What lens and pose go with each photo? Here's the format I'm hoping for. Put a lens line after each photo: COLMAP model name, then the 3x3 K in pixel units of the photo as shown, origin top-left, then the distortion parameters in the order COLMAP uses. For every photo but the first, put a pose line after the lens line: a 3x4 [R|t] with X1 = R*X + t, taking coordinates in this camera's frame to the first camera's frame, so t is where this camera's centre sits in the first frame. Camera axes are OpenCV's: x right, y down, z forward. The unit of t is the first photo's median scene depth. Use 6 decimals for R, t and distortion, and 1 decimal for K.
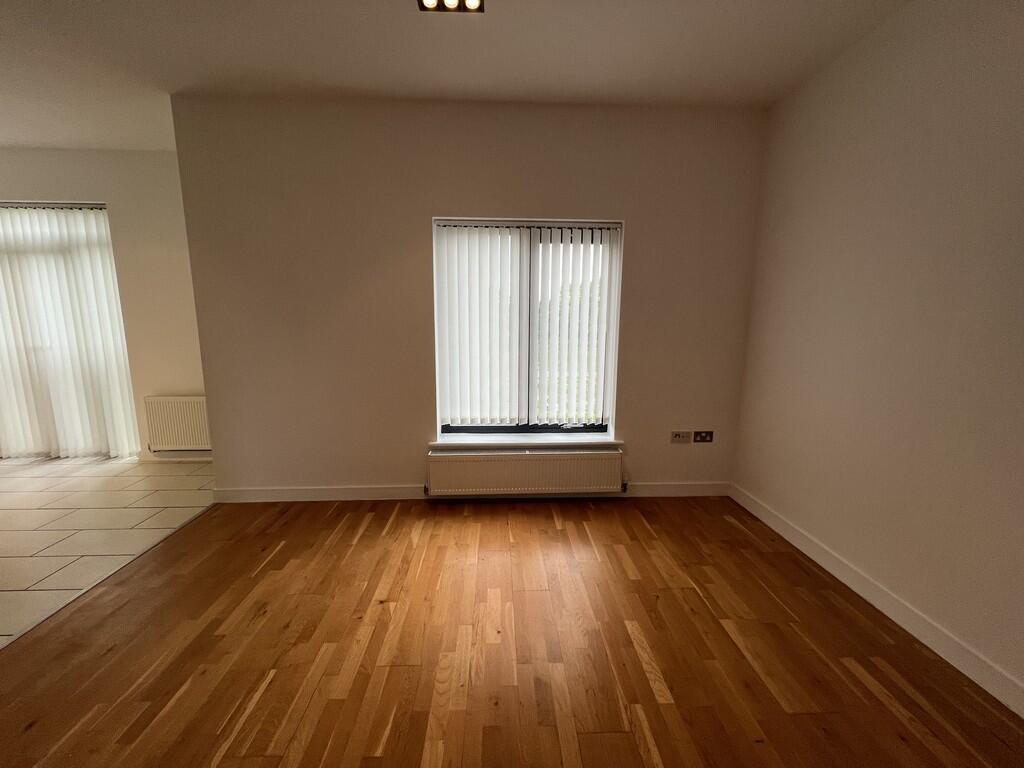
lens RADIAL K [[408.4, 0, 512.0], [0, 408.4, 384.0], [0, 0, 1]] dist [-0.004126, -0.000282]
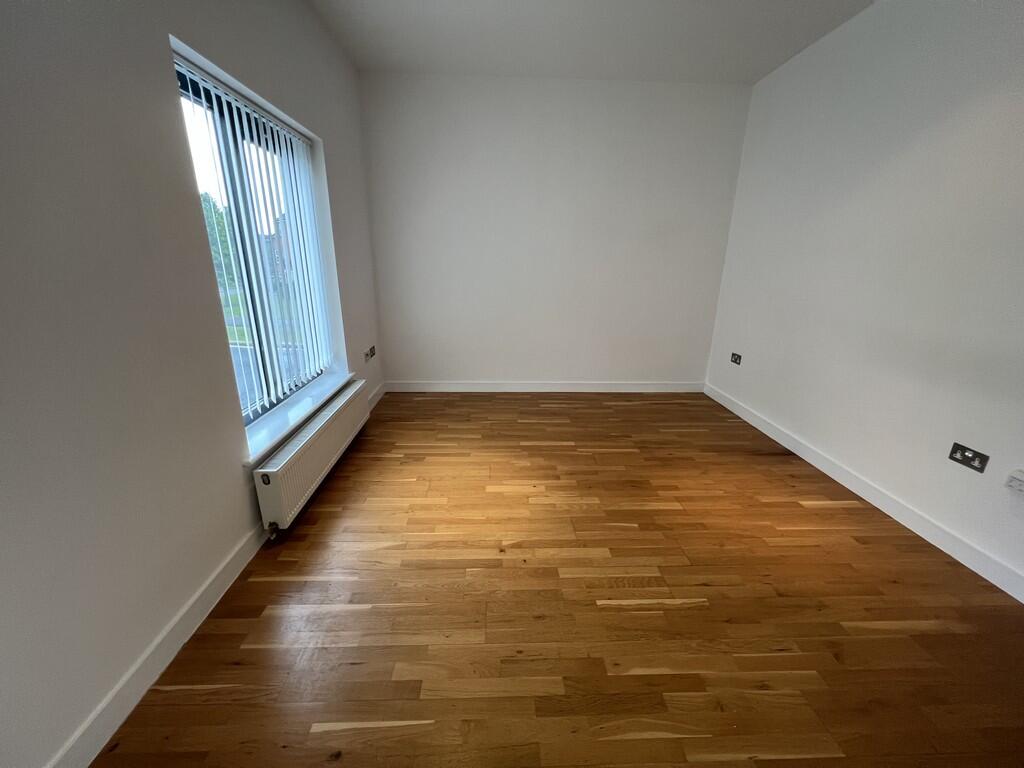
lens RADIAL K [[408.4, 0, 512.0], [0, 408.4, 384.0], [0, 0, 1]] dist [-0.004126, -0.000282]
pose [[-0.004169, -0.302455, 0.953155, -1.241222], [0.146188, 0.942738, 0.299789, -0.142935], [-0.989248, 0.140589, 0.040285, 0.967943]]
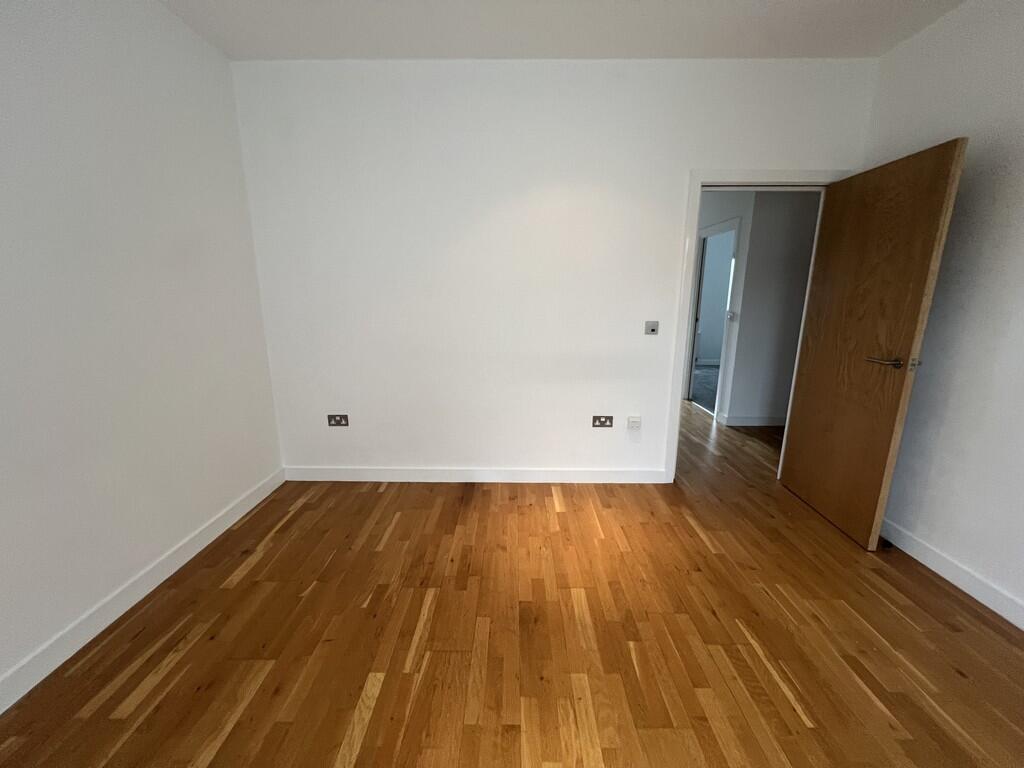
lens RADIAL K [[408.4, 0, 512.0], [0, 408.4, 384.0], [0, 0, 1]] dist [-0.004126, -0.000282]
pose [[-0.998984, -0.016414, 0.041964, 0.004851], [0.000356, 0.928391, 0.371604, -0.232764], [-0.045058, 0.371241, -0.927442, 1.364671]]
